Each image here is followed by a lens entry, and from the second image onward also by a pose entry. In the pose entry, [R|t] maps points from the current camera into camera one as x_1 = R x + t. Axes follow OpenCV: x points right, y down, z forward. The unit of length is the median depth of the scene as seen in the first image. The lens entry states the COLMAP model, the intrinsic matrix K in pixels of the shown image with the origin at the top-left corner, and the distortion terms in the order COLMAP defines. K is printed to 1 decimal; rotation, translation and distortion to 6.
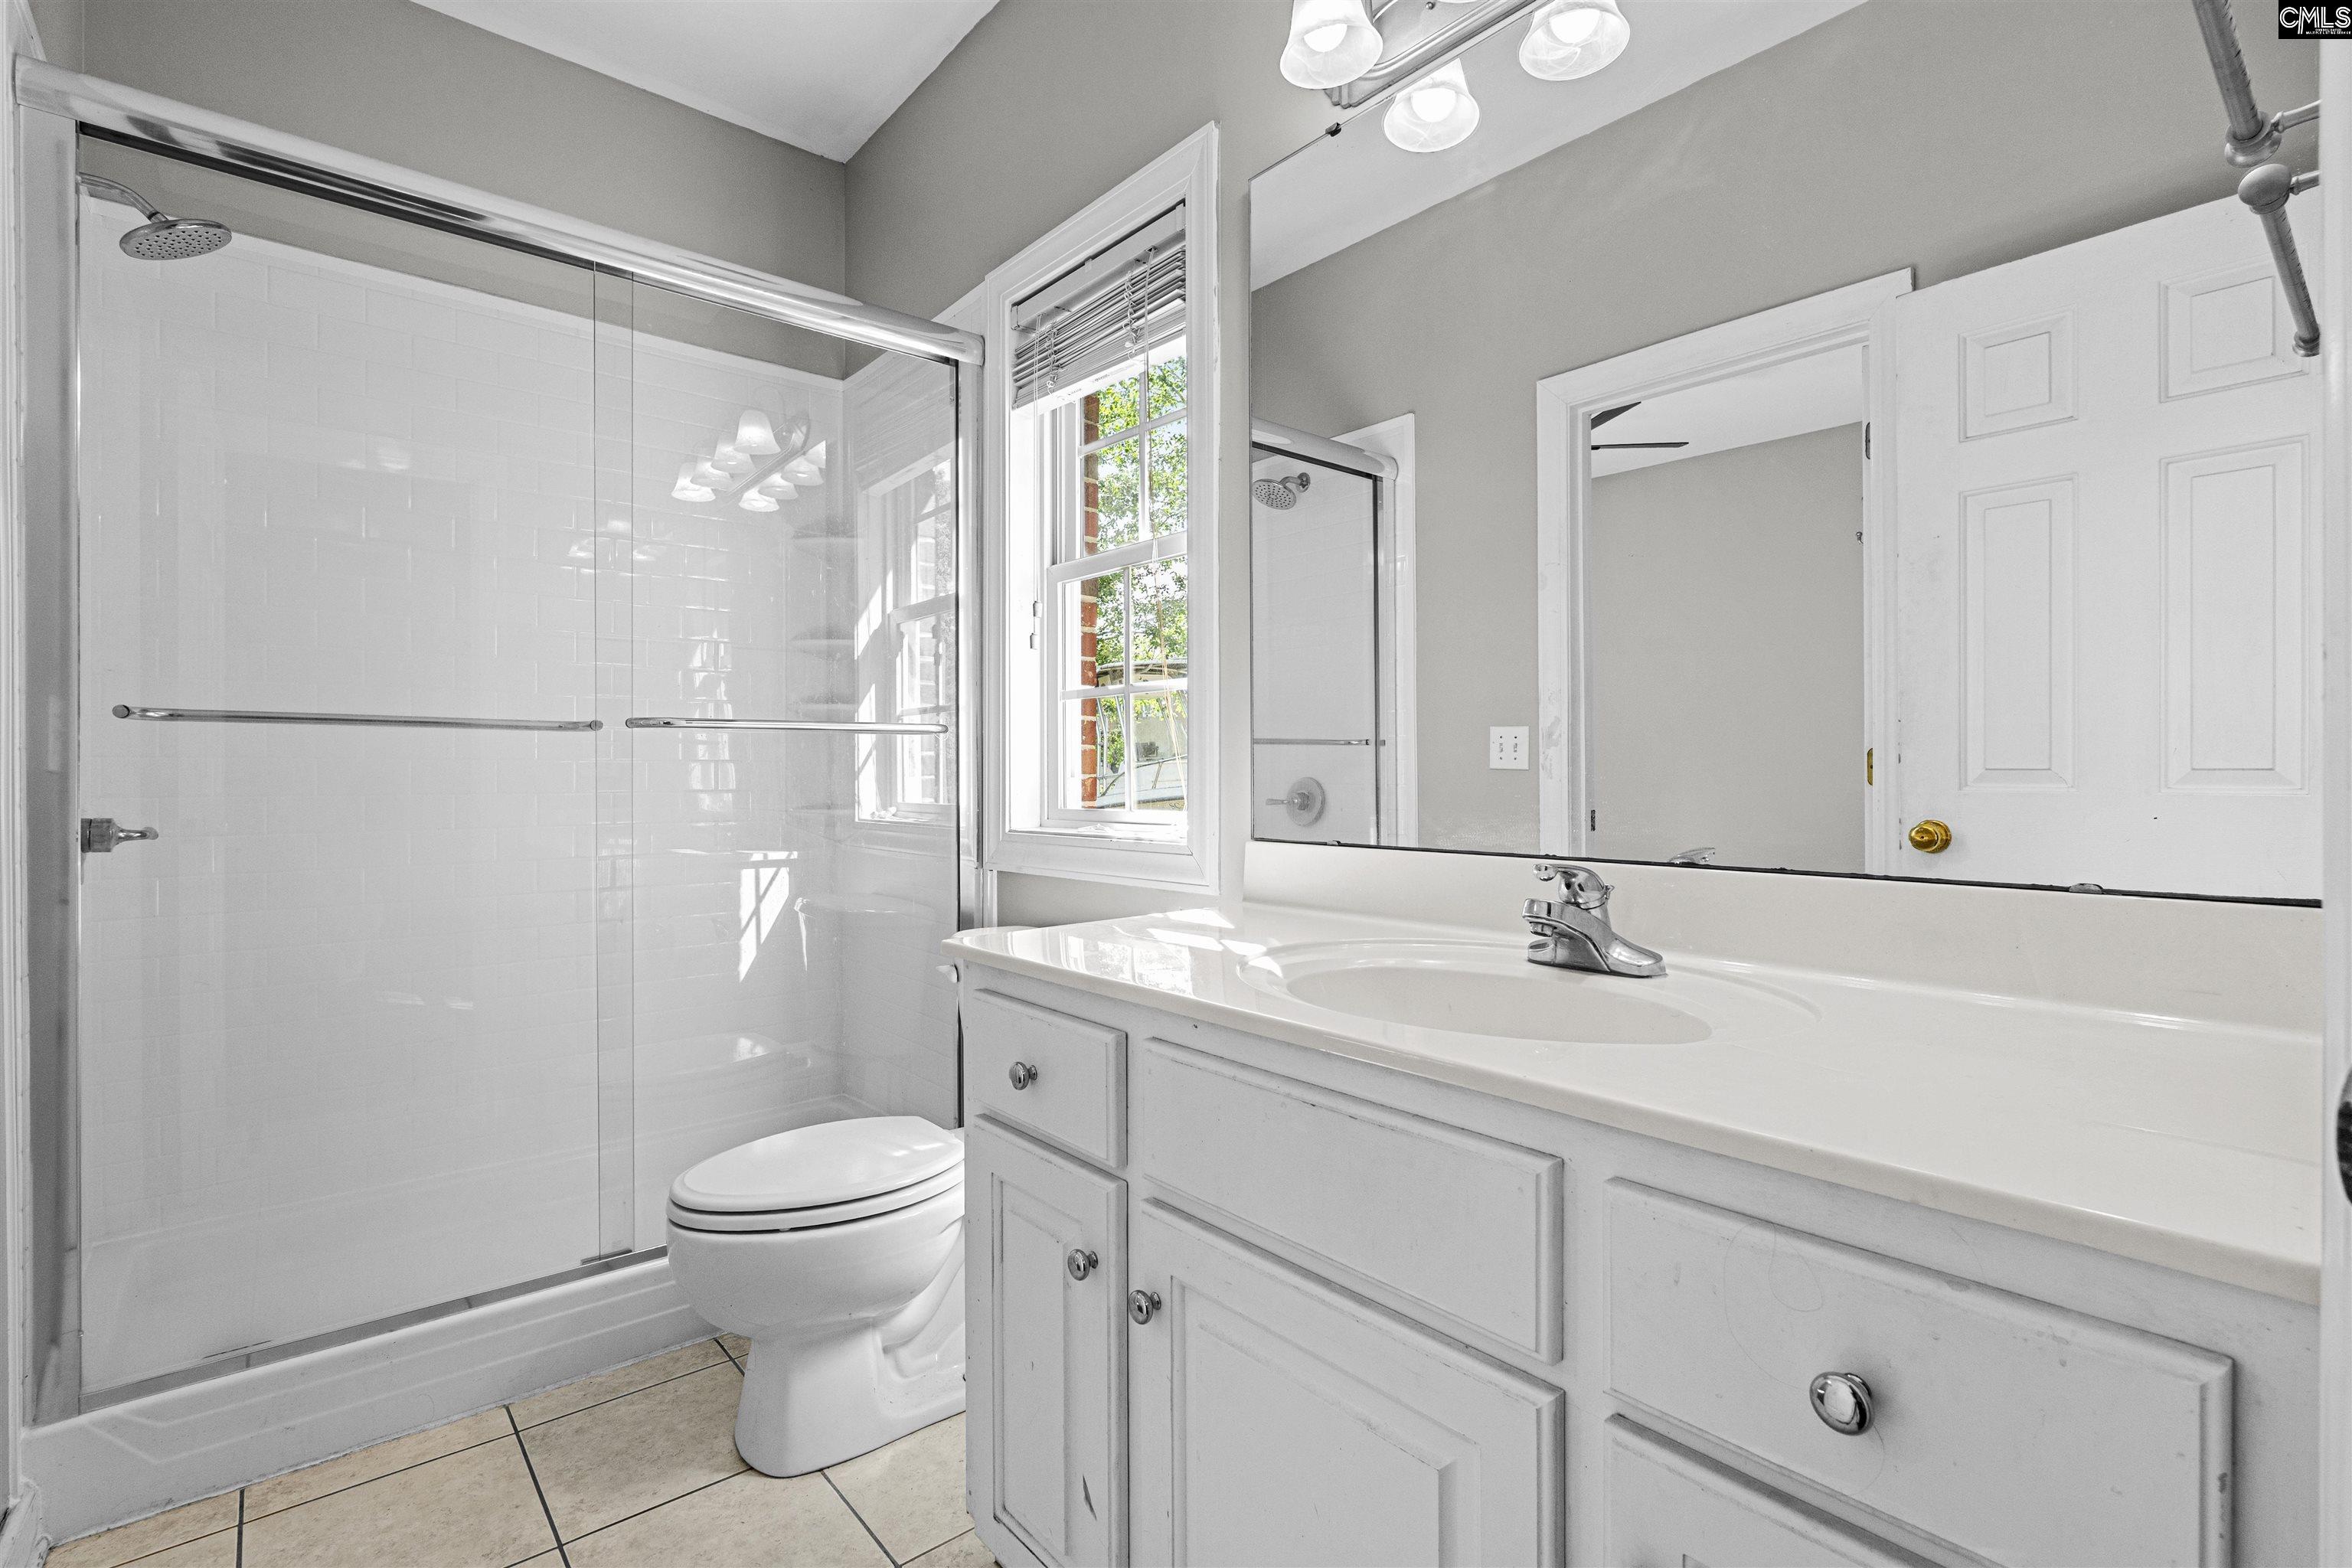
lens RADIAL K [[1087.2, 0, 1182.2], [0, 1087.2, 776.7], [0, 0, 1]] dist [-0.001297, -0.000099]
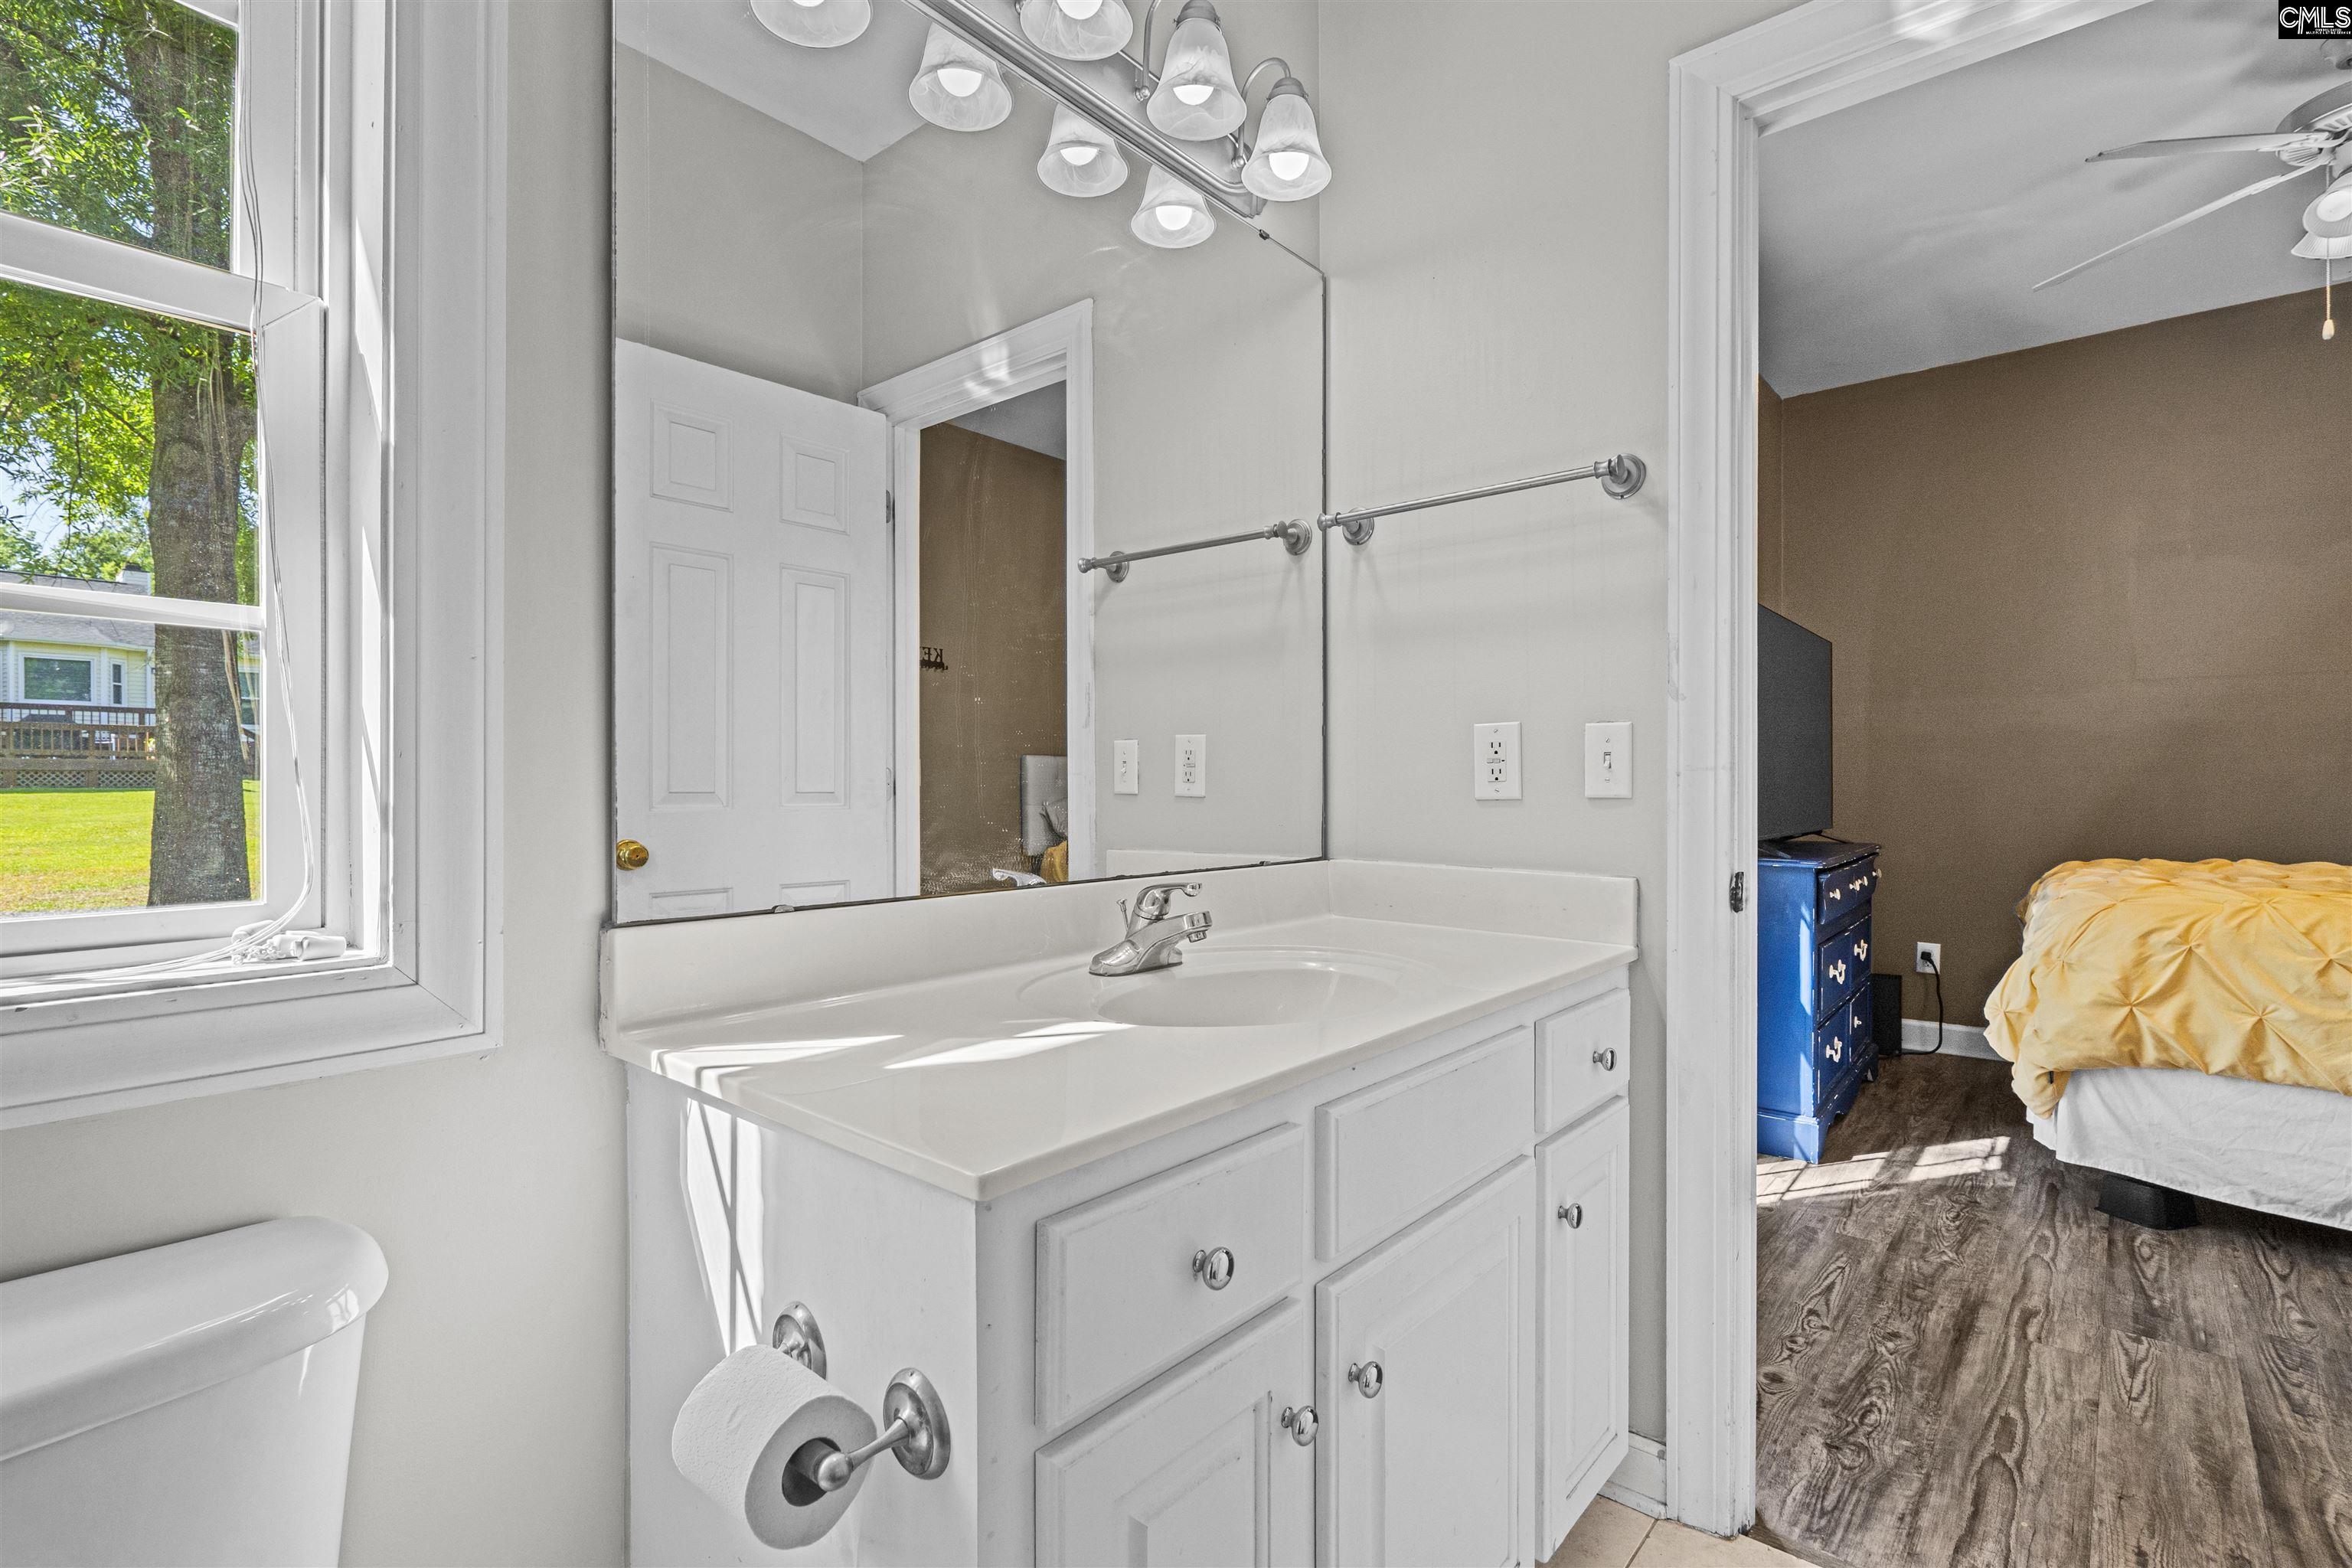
lens RADIAL K [[1087.2, 0, 1181.5], [0, 1087.2, 783.1], [0, 0, 1]] dist [-0.001297, -0.000099]
pose [[-0.155016, 0.000245, 0.987912, -0.535685], [0.003398, 0.999994, 0.000285, -0.017757], [-0.987906, 0.003401, -0.155016, 0.744931]]
